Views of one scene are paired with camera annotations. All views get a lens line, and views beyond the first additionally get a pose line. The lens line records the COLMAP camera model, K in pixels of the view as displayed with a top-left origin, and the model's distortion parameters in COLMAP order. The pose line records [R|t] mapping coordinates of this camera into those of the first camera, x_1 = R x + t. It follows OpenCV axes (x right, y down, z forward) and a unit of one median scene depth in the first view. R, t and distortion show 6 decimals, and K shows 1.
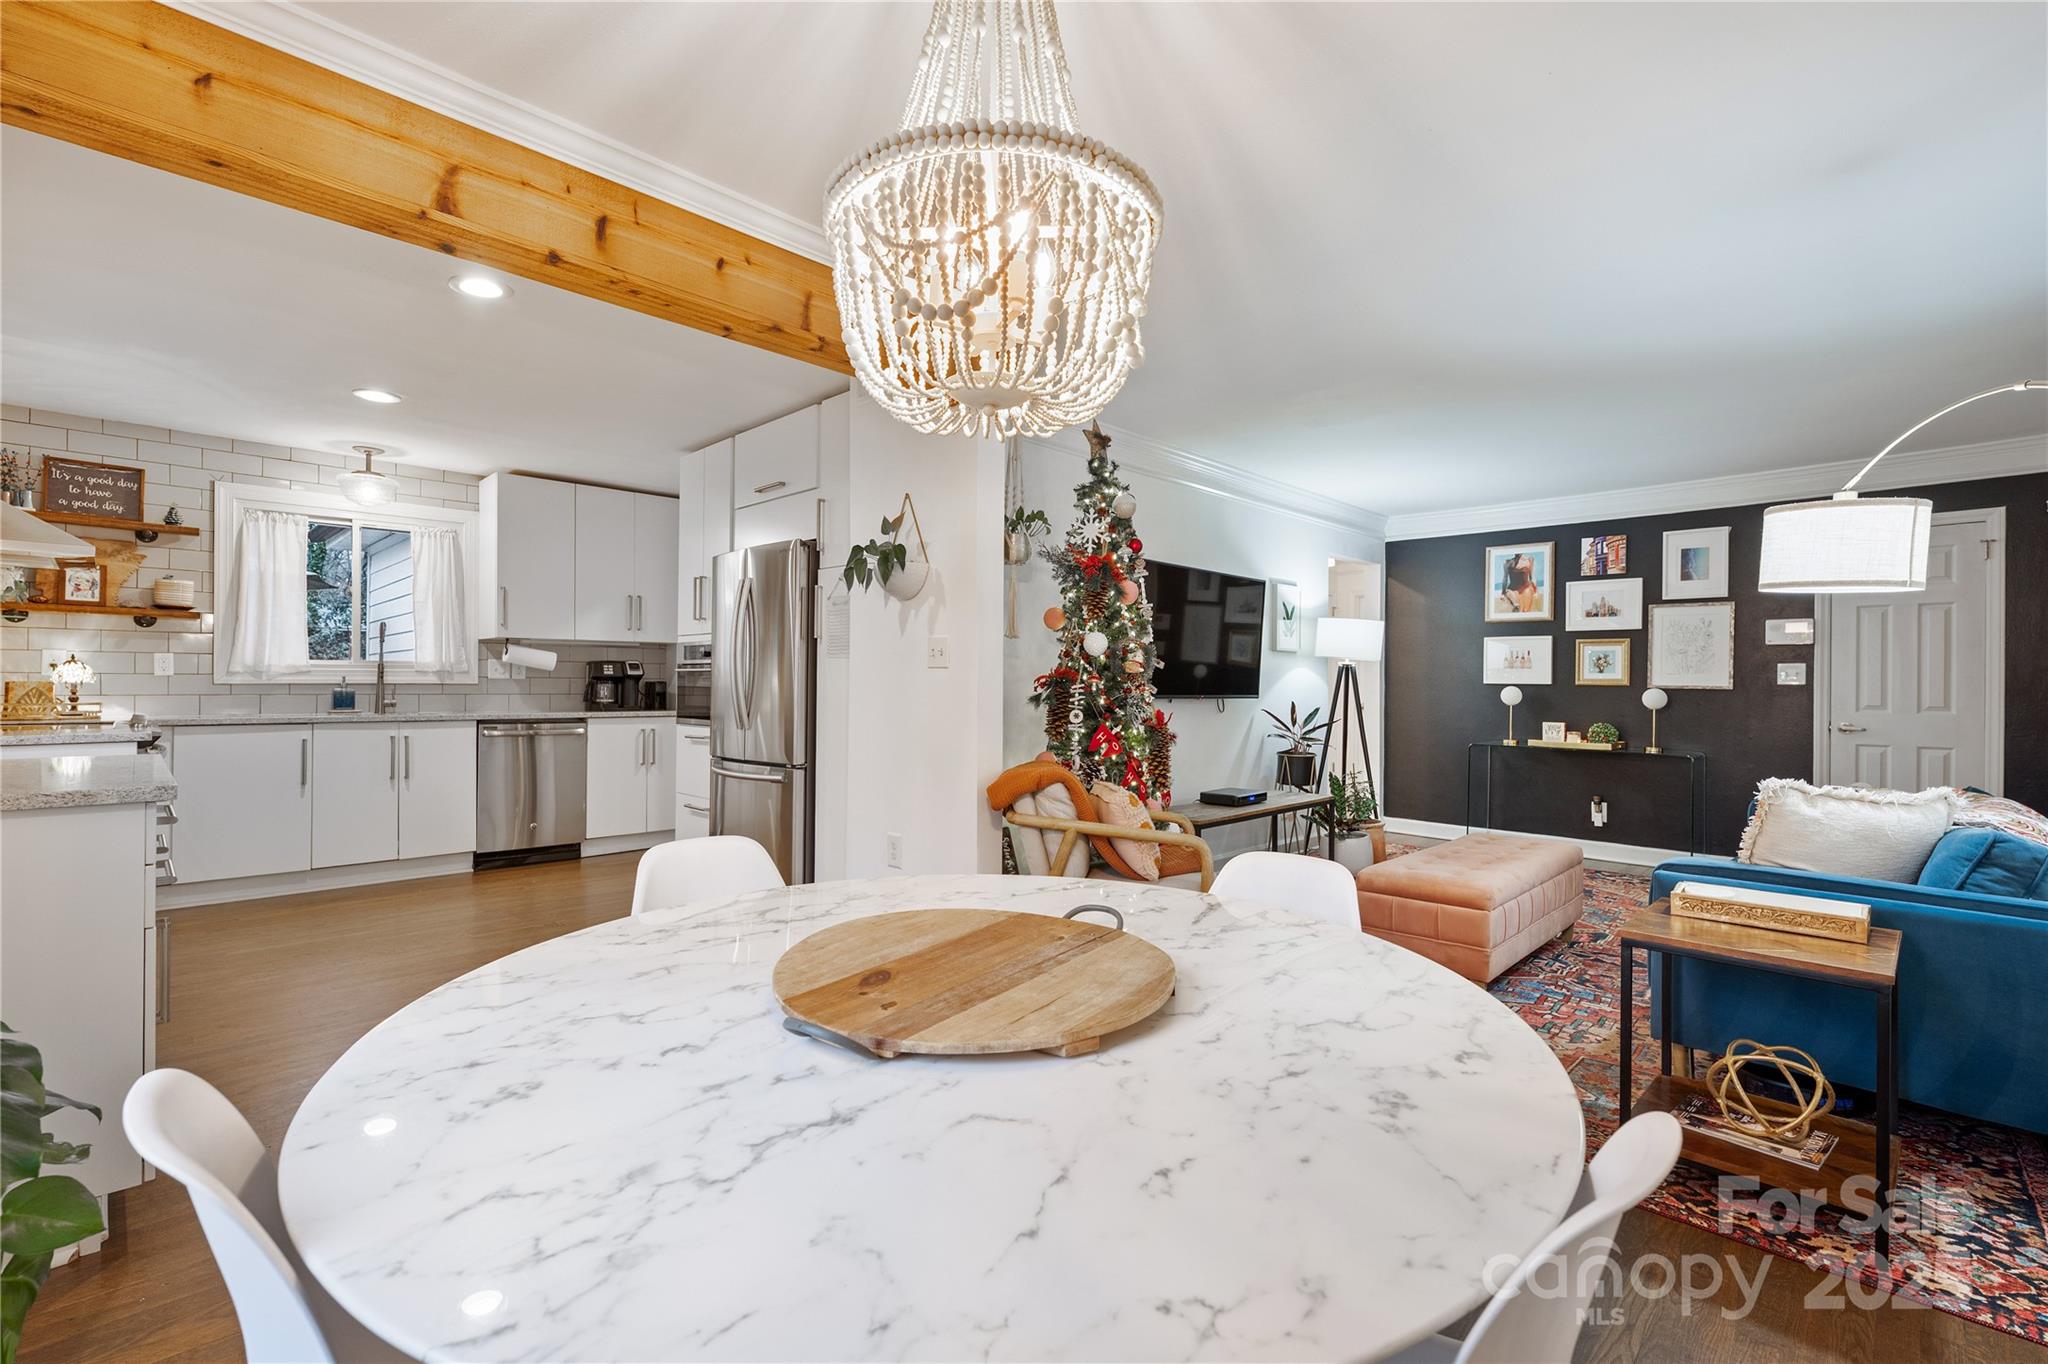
lens RADIAL K [[895.3, 0, 1019.0], [0, 895.3, 683.6], [0, 0, 1]] dist [-0.004490, -0.000421]
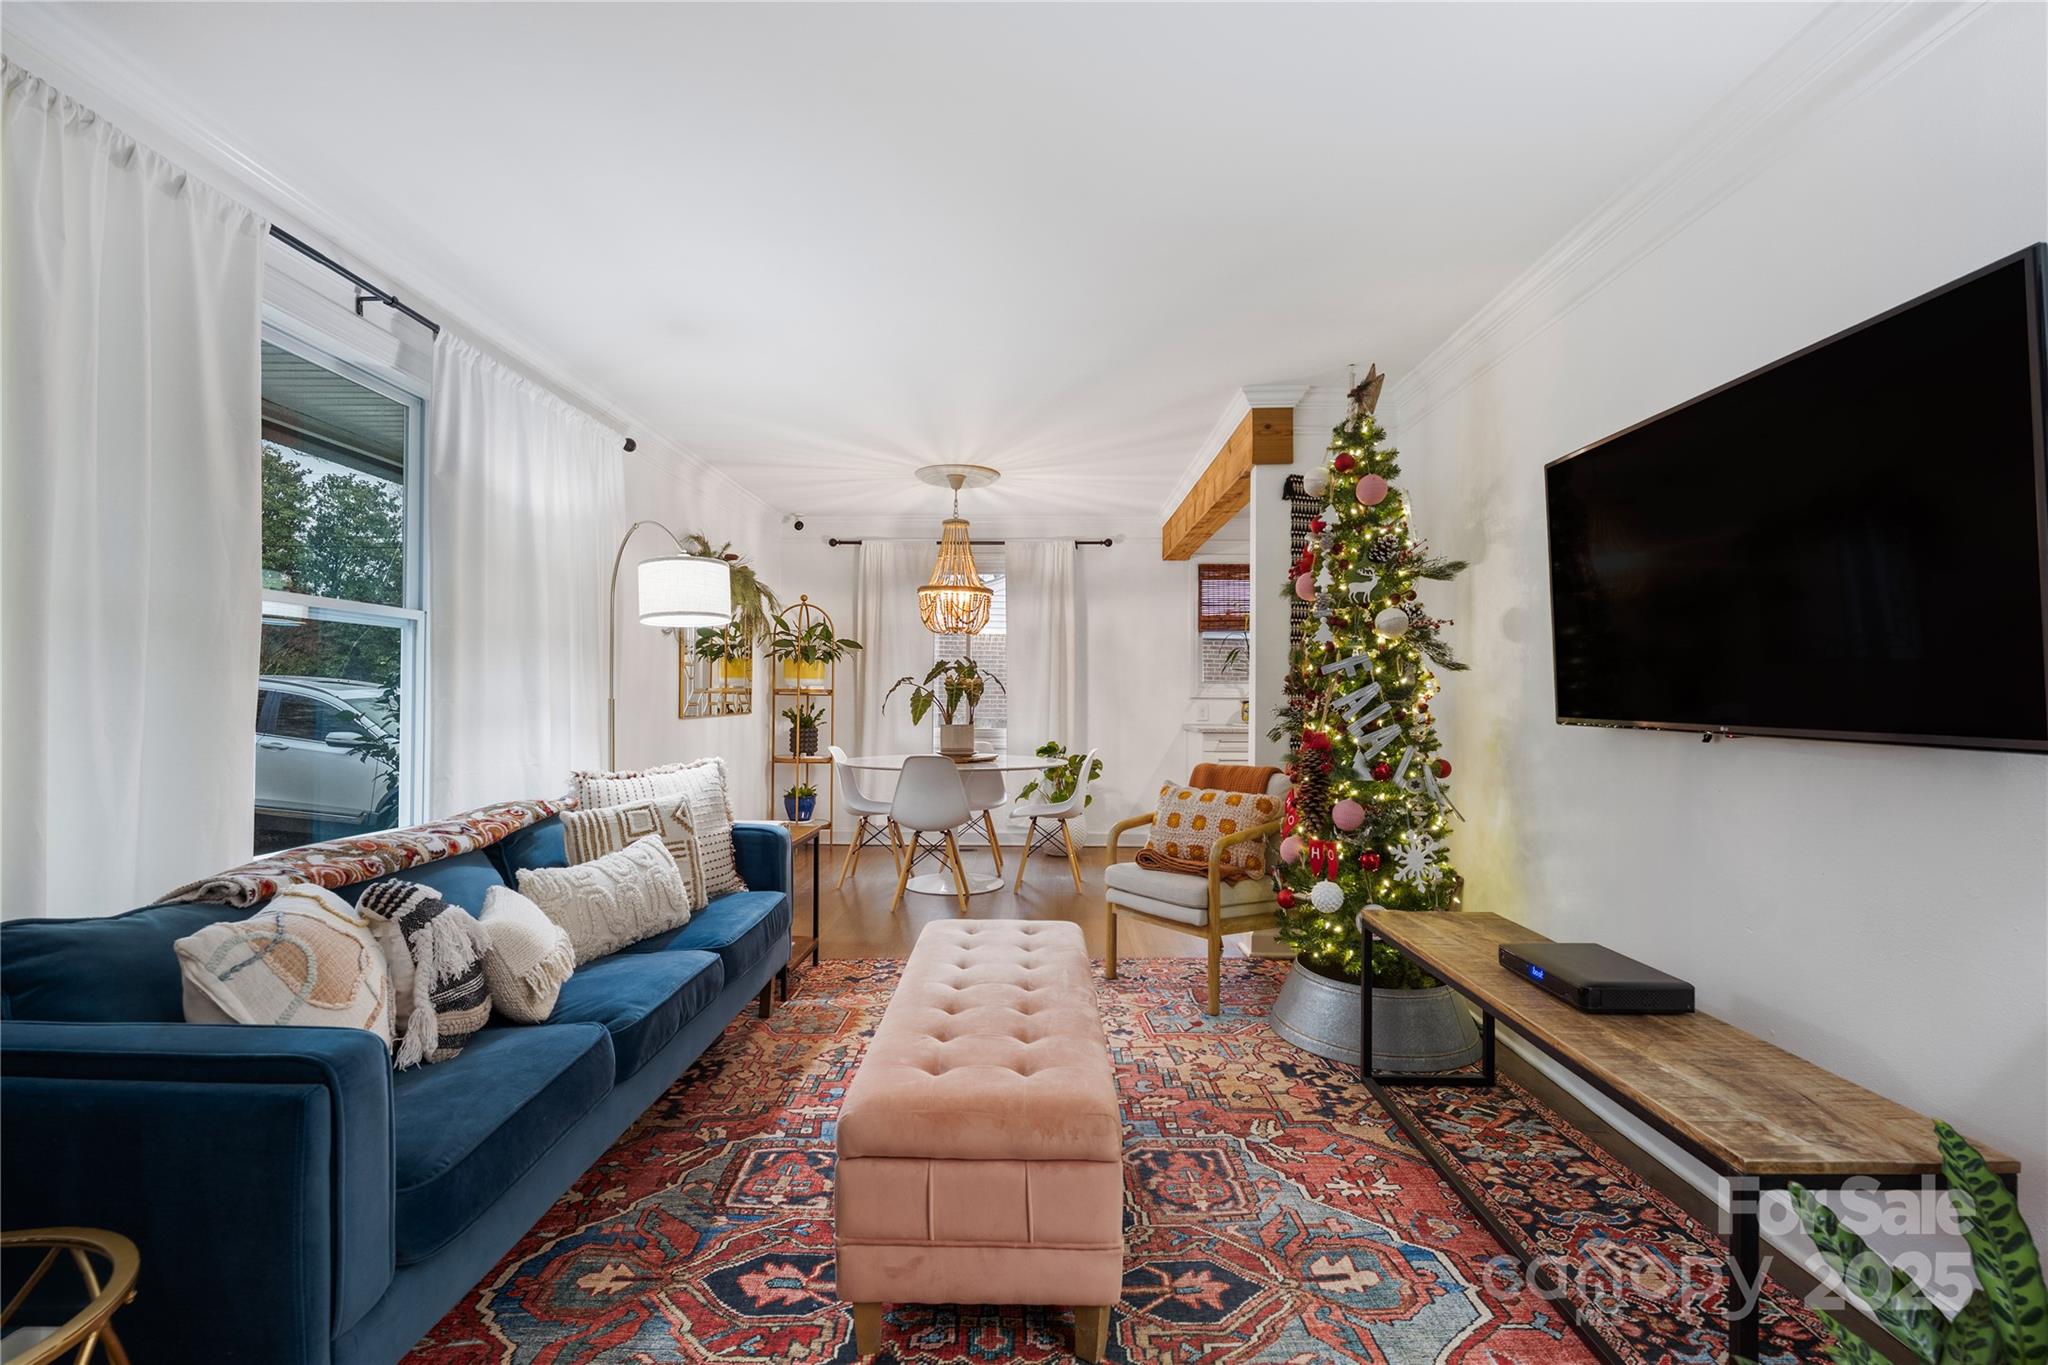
lens RADIAL K [[909.4, 0, 1021.7], [0, 909.4, 695.8], [0, 0, 1]] dist [-0.003872, -0.000195]
pose [[-0.722107, -0.012978, -0.691660, 0.608890], [-0.013196, 0.999901, -0.004985, 0.005552], [0.691655, 0.005527, -0.722206, 0.960874]]
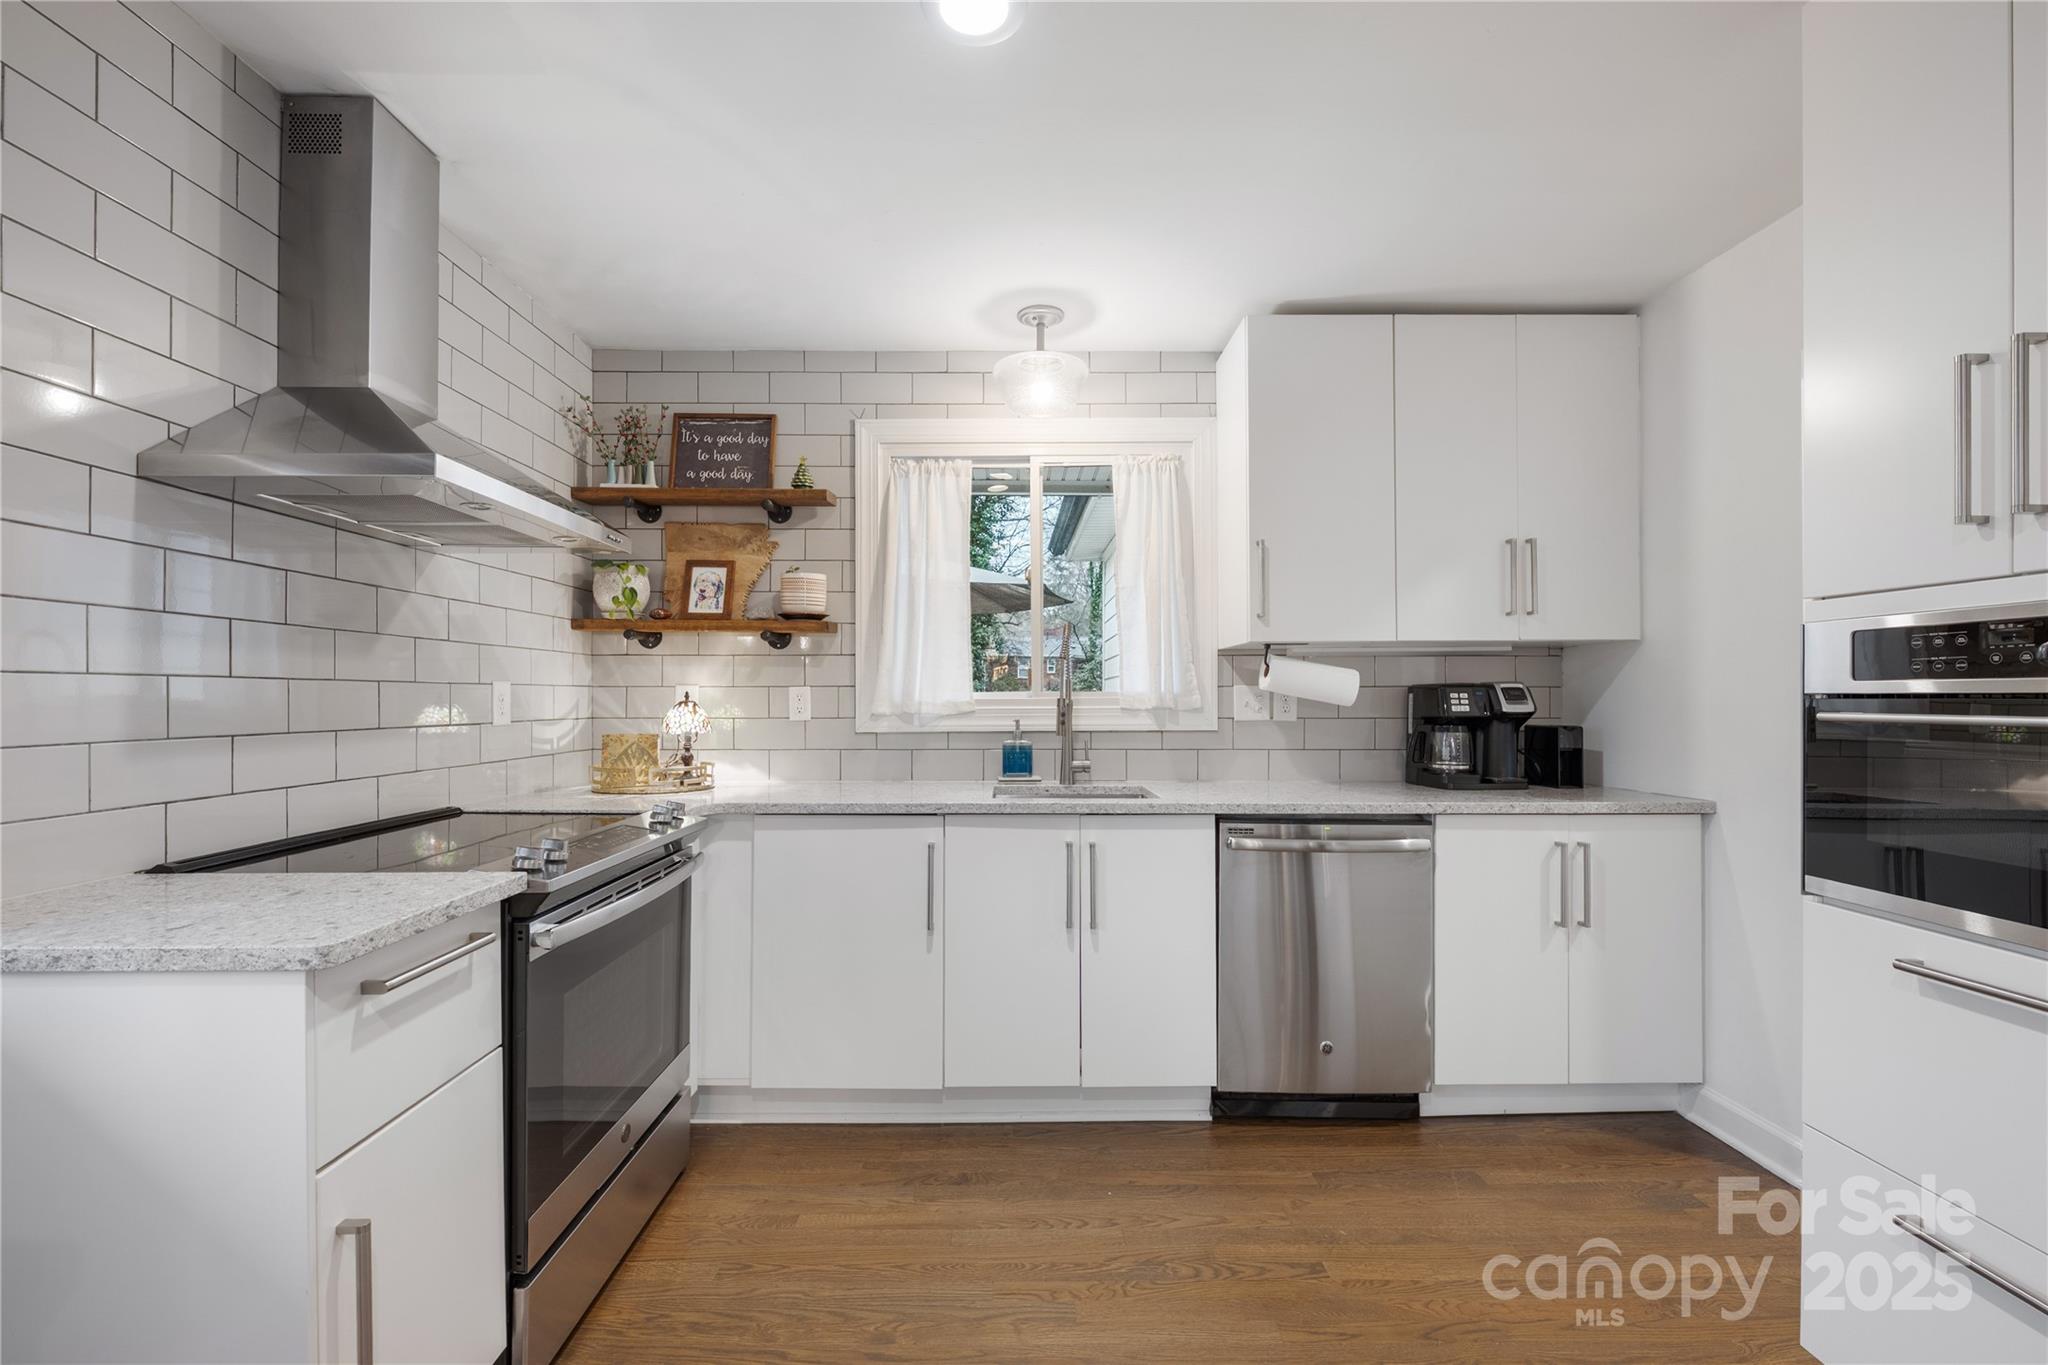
lens RADIAL K [[850.1, 0, 1013.9], [0, 850.1, 691.8], [0, 0, 1]] dist [-0.005049, -0.000097]
pose [[0.711024, -0.011686, -0.703070, -0.335761], [0.006100, 0.999927, -0.010450, -0.019221], [0.703141, 0.003142, 0.711043, 0.555478]]
